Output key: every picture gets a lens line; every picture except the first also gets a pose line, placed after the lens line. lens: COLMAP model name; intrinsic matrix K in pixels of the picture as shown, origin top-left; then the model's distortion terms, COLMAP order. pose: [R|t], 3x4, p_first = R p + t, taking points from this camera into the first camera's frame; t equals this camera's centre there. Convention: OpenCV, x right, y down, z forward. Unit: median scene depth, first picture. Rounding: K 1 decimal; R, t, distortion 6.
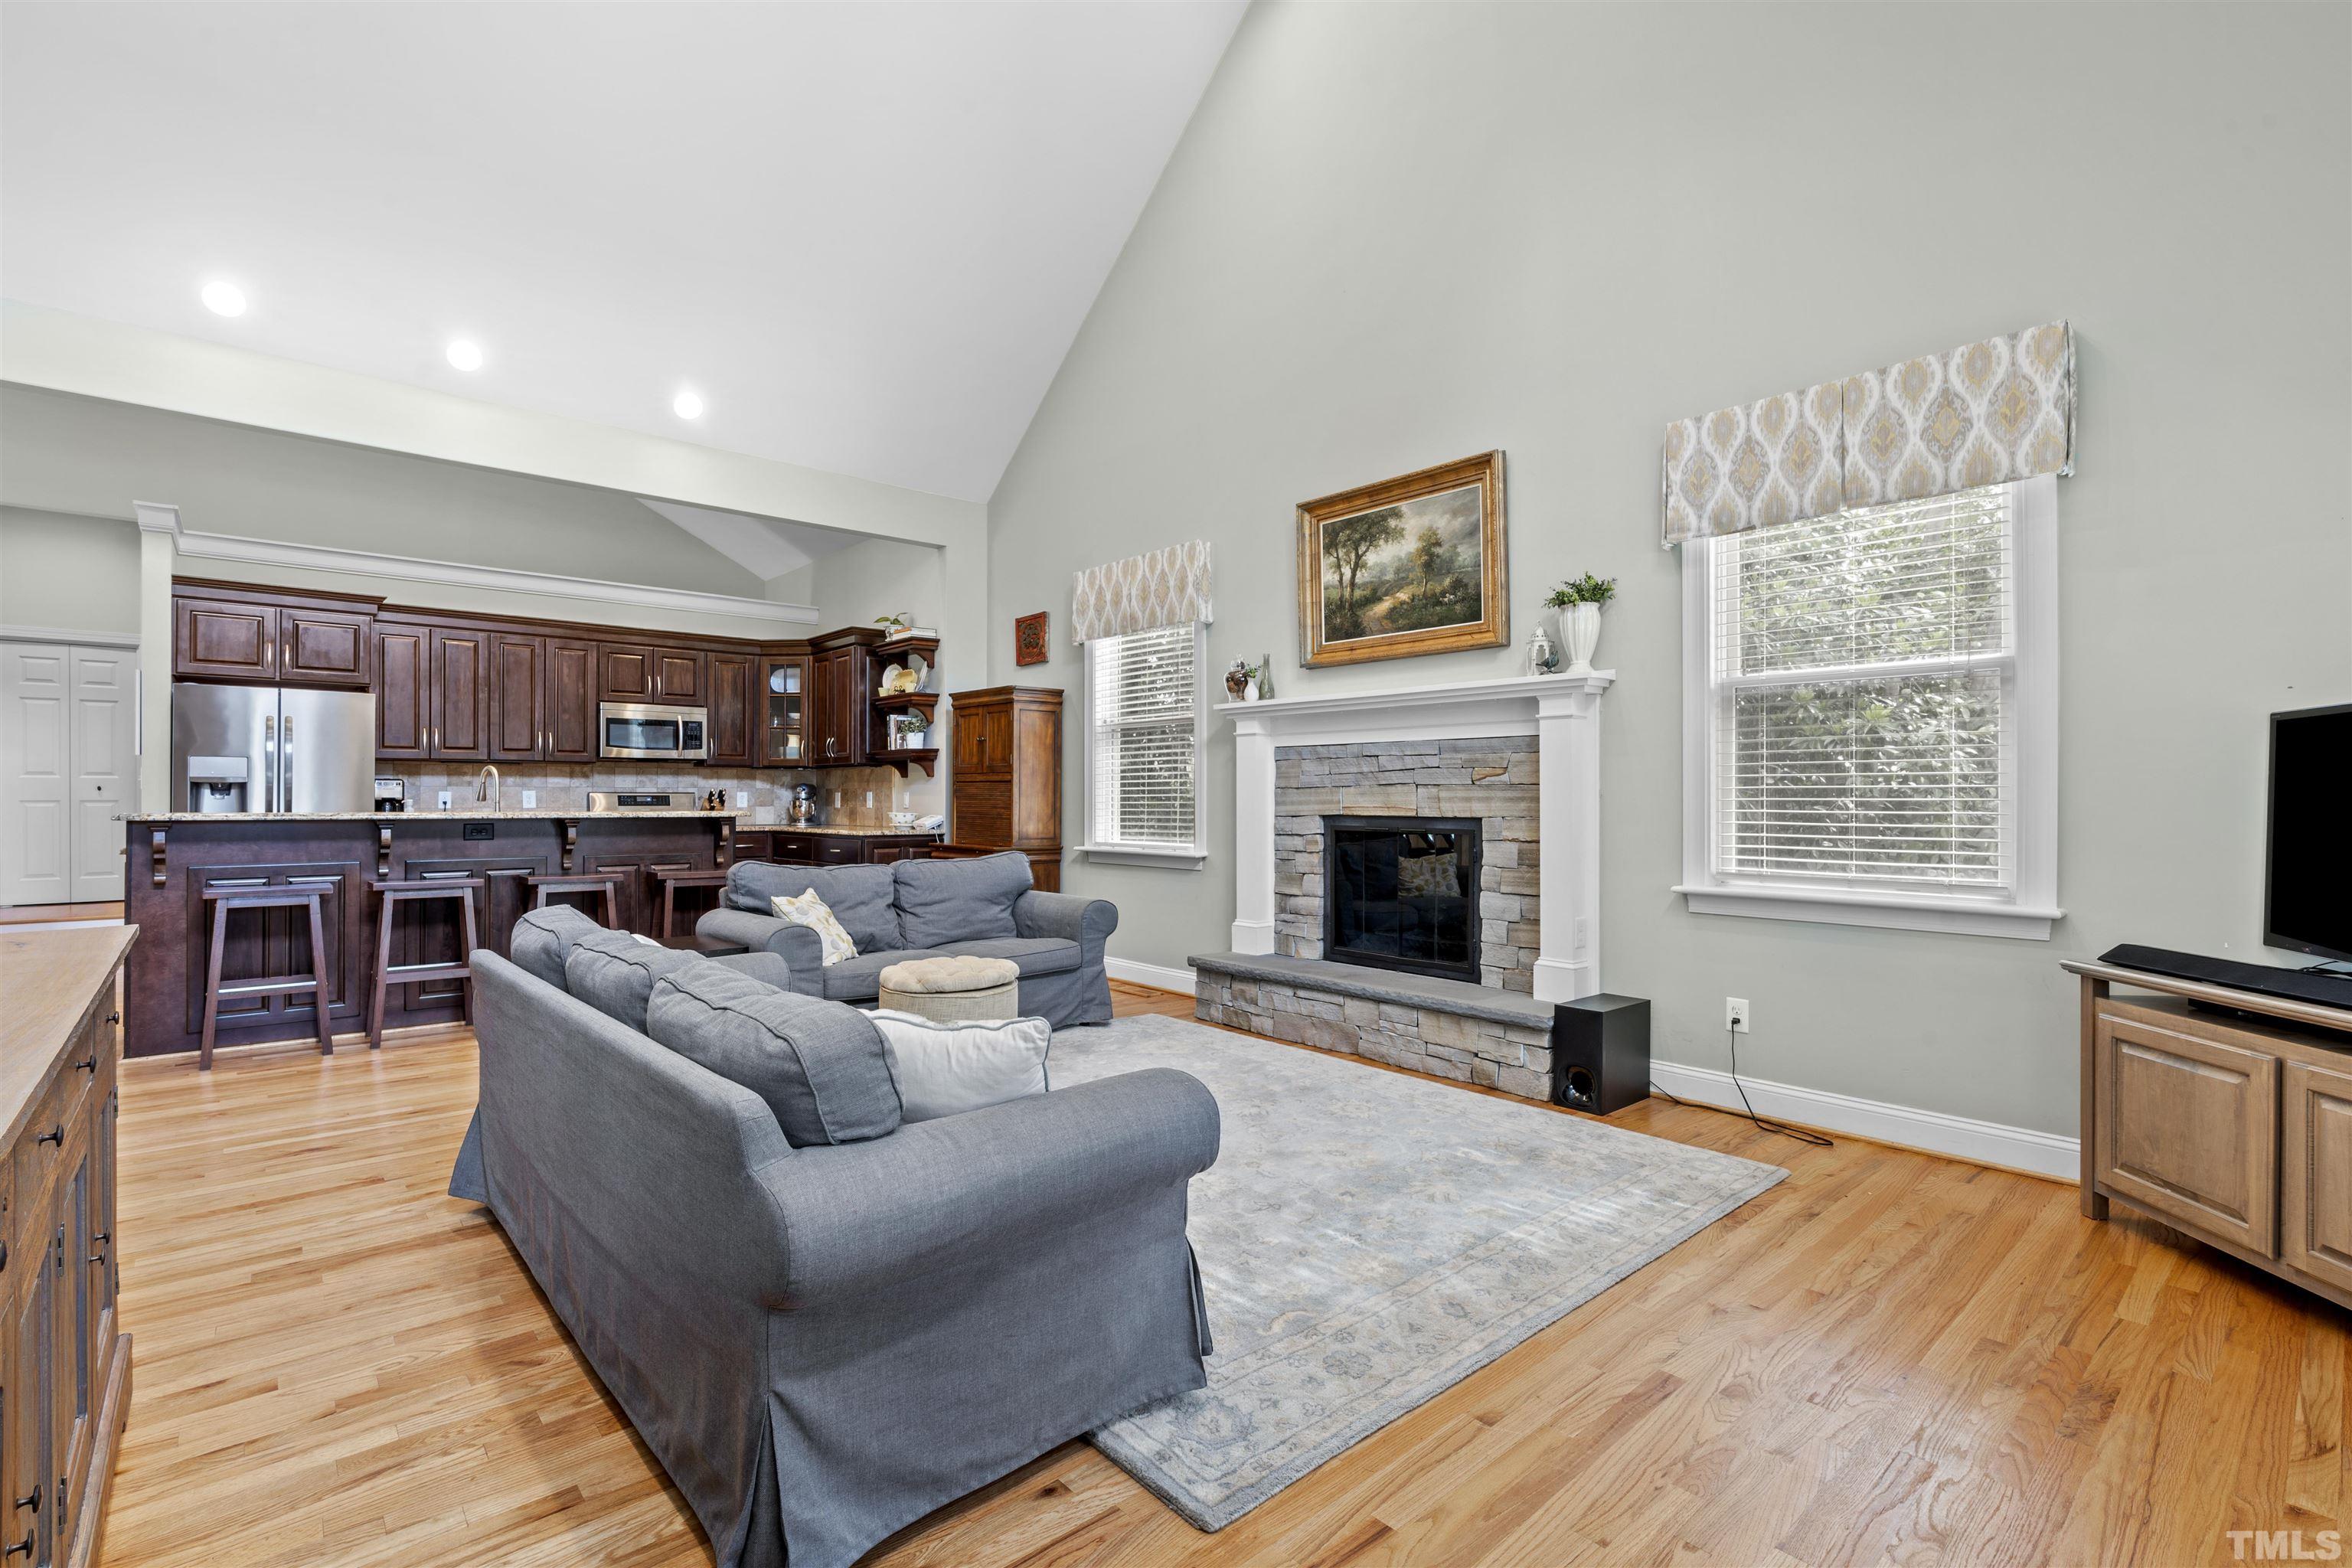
lens RADIAL K [[1060.9, 0, 1150.3], [0, 1060.9, 796.6], [0, 0, 1]] dist [-0.003308, 0.000508]
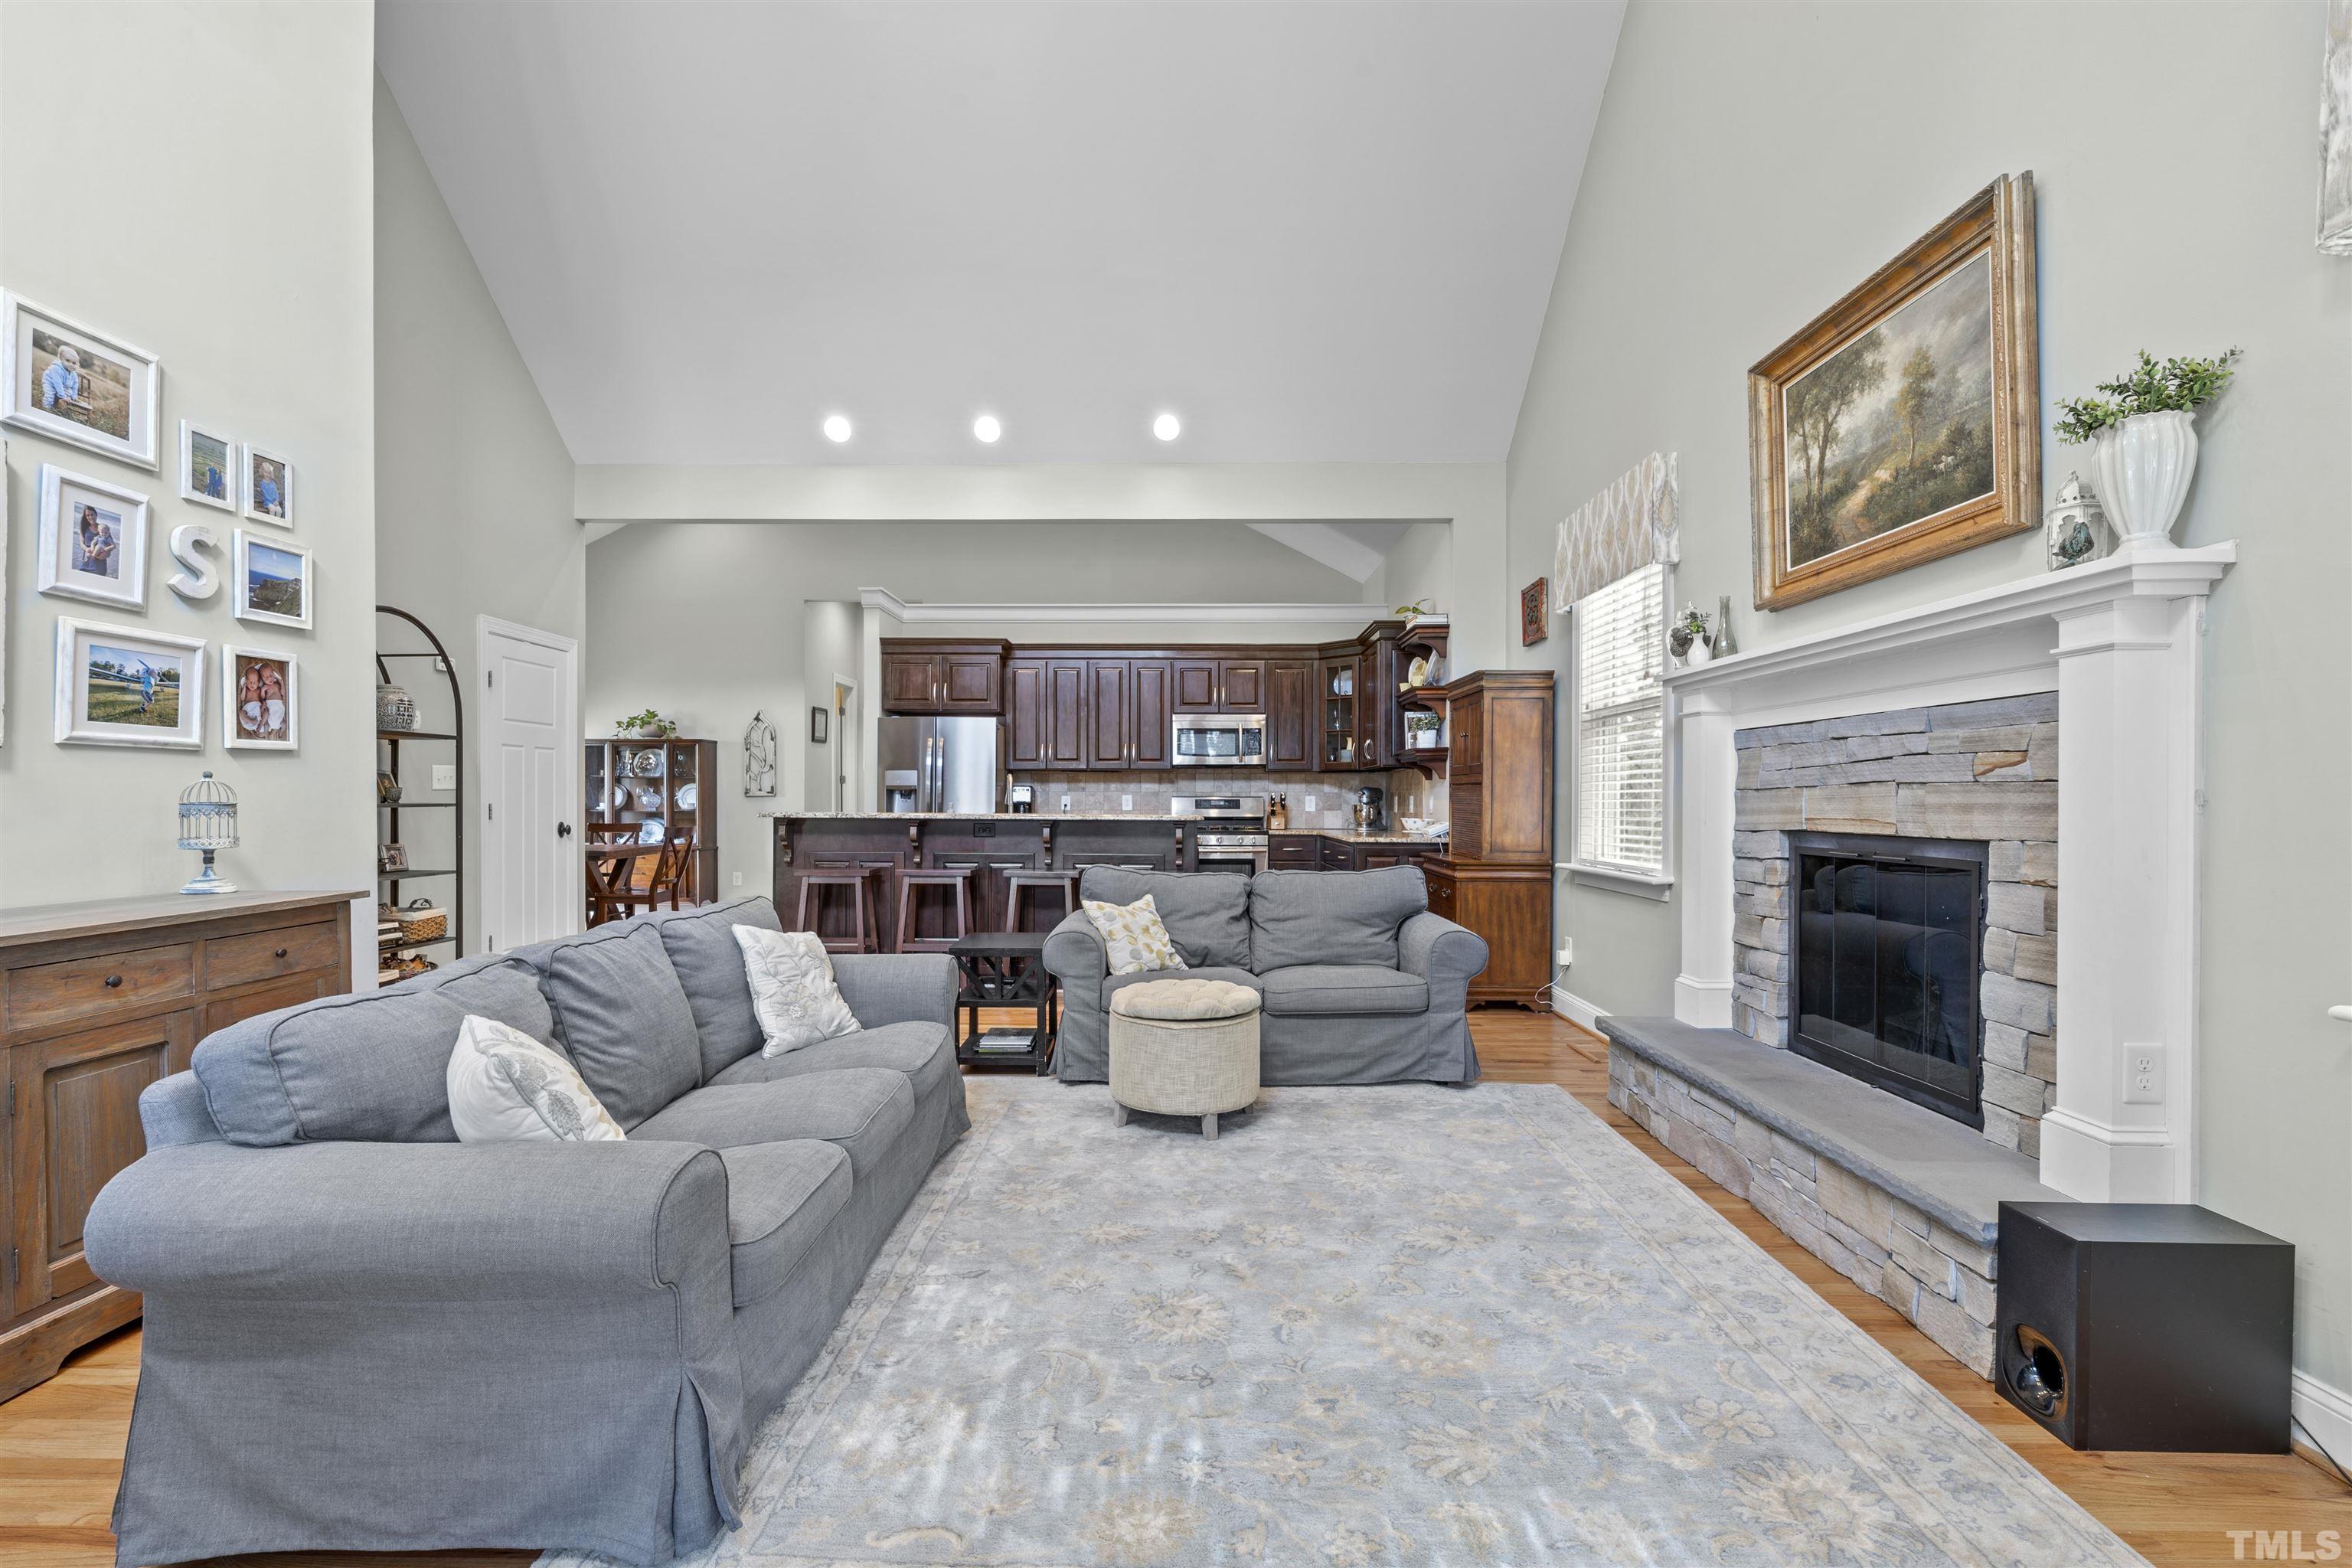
lens RADIAL K [[1060.9, 0, 1182.2], [0, 1060.9, 807.0], [0, 0, 1]] dist [-0.003308, 0.000508]
pose [[0.746242, 0.005683, -0.665650, 0.338765], [-0.001232, 0.999974, 0.007156, -0.001491], [0.665673, -0.004520, 0.746230, 0.271680]]
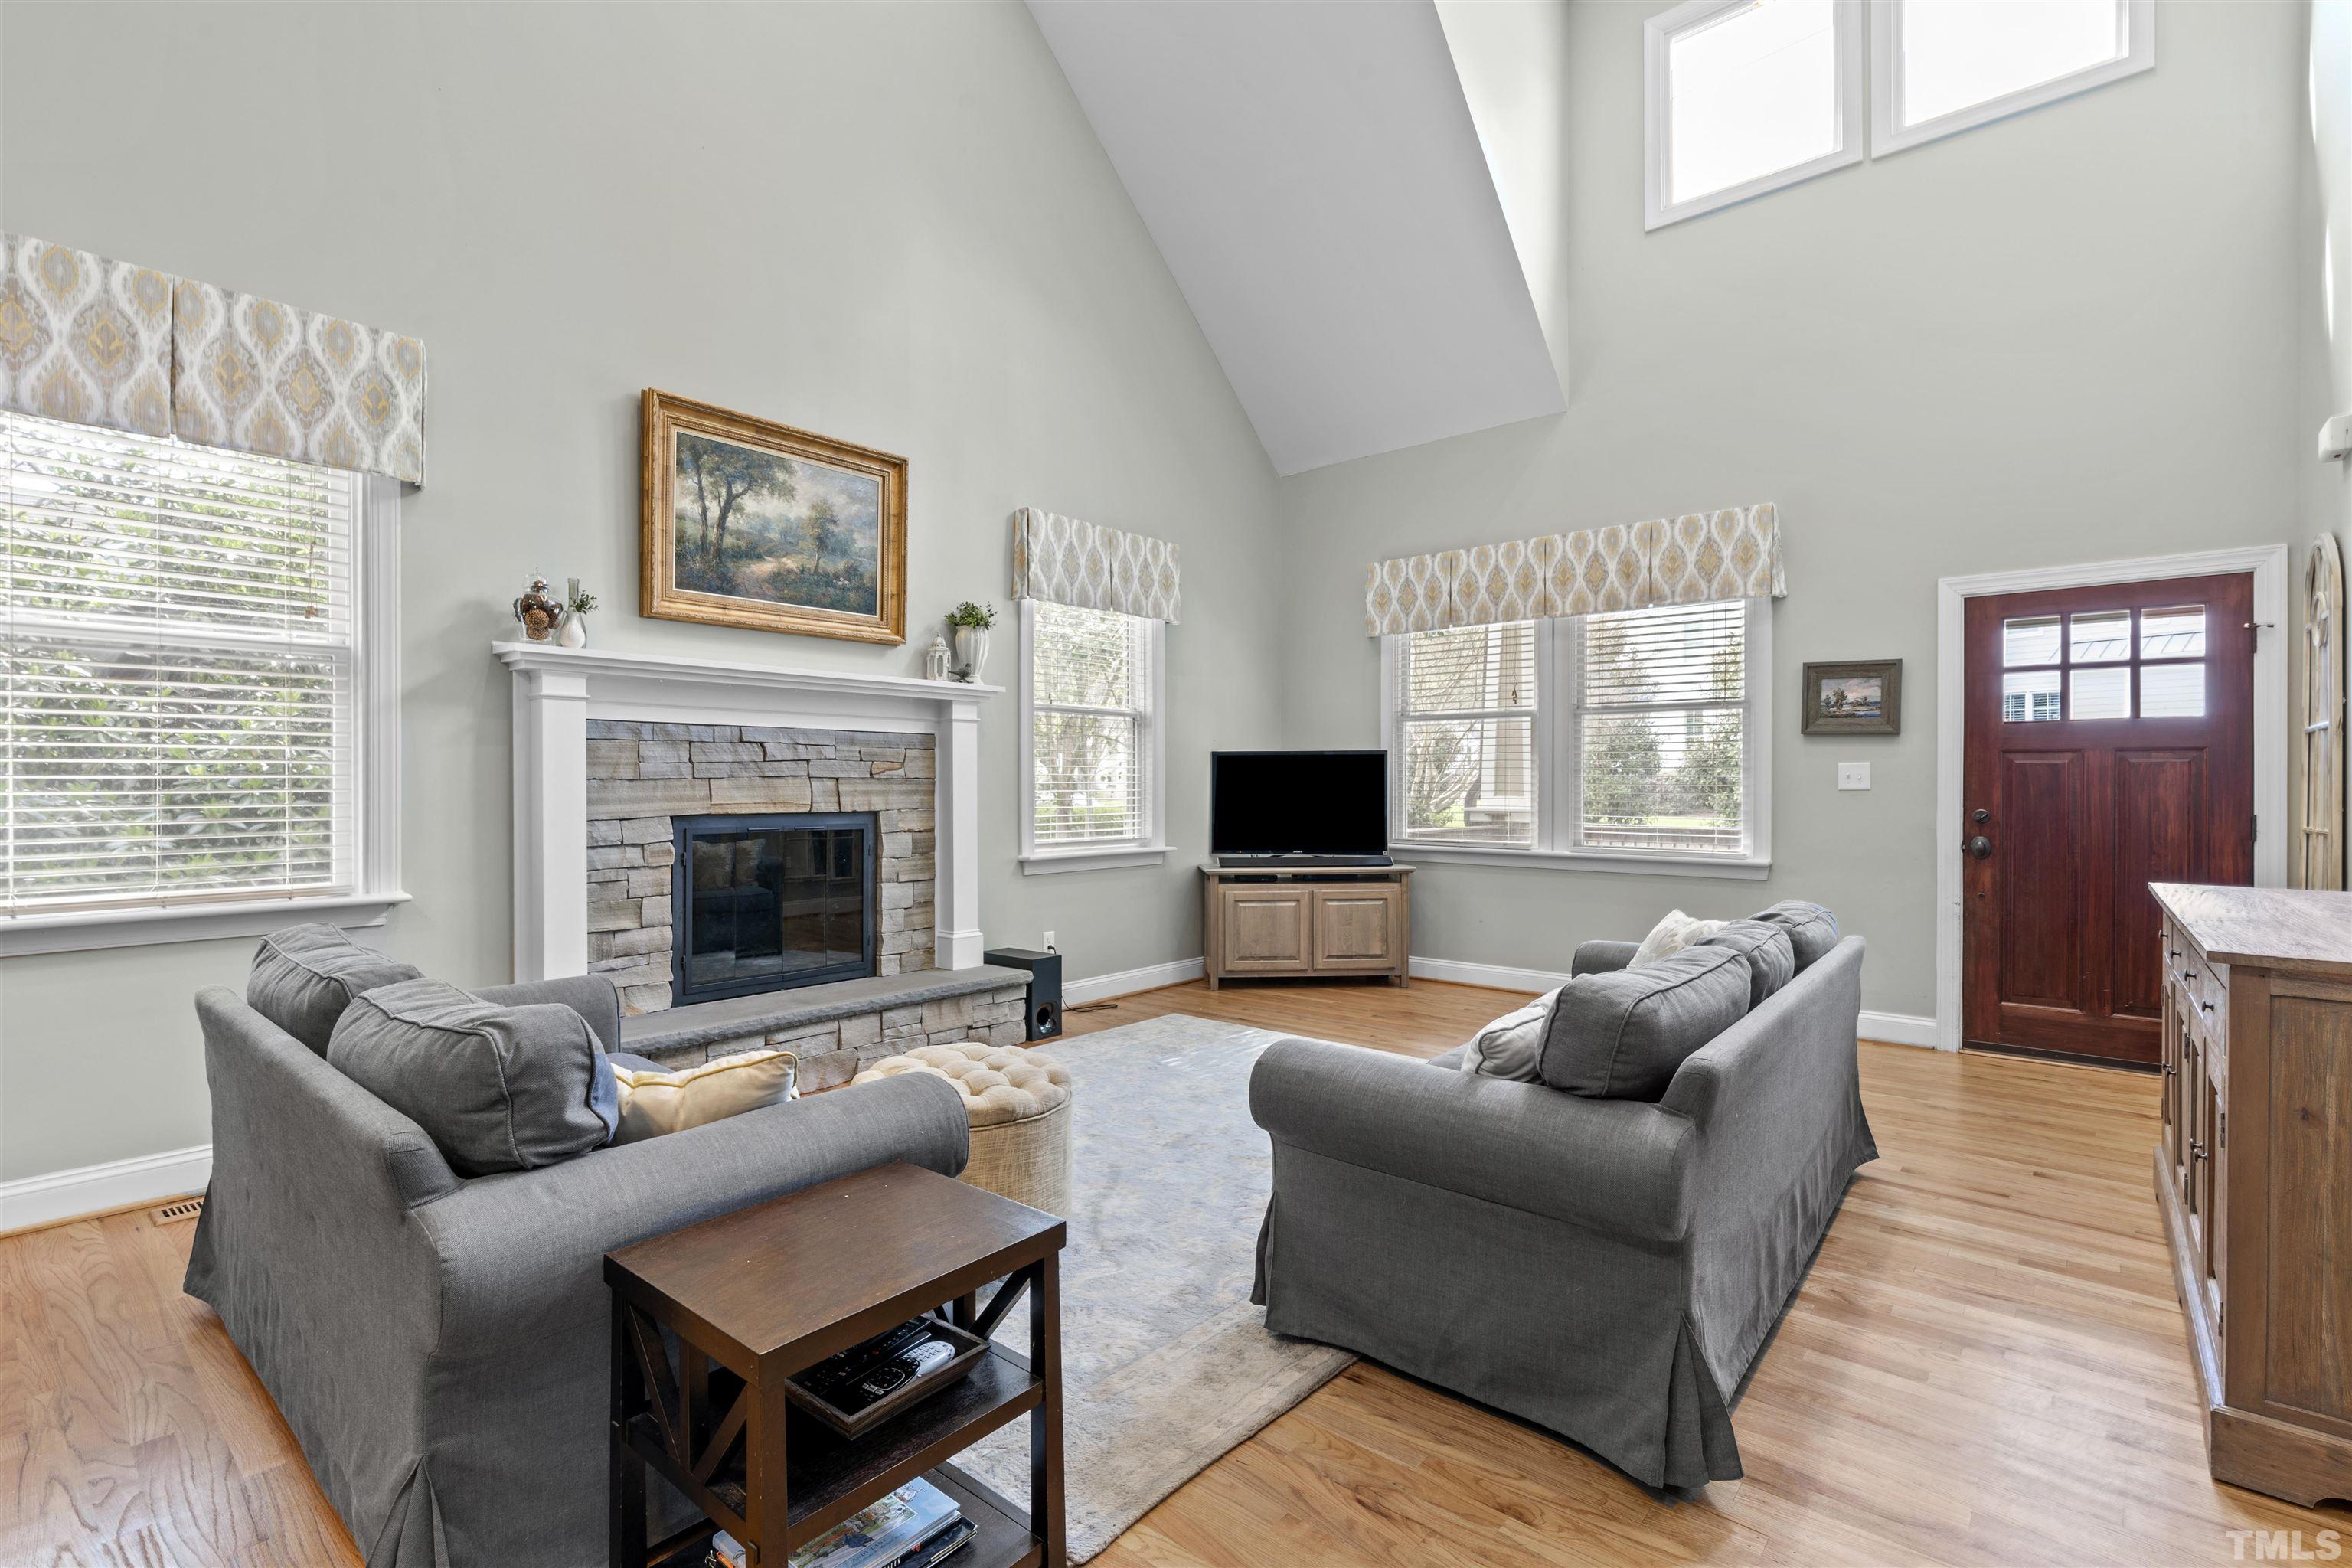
lens RADIAL K [[1060.9, 0, 1208.3], [0, 1060.9, 790.2], [0, 0, 1]] dist [-0.003308, 0.000508]
pose [[-0.155308, -0.008317, 0.987831, -0.678257], [-0.001707, 0.999965, 0.008151, -0.008130], [-0.987865, -0.000420, -0.155317, 0.781867]]
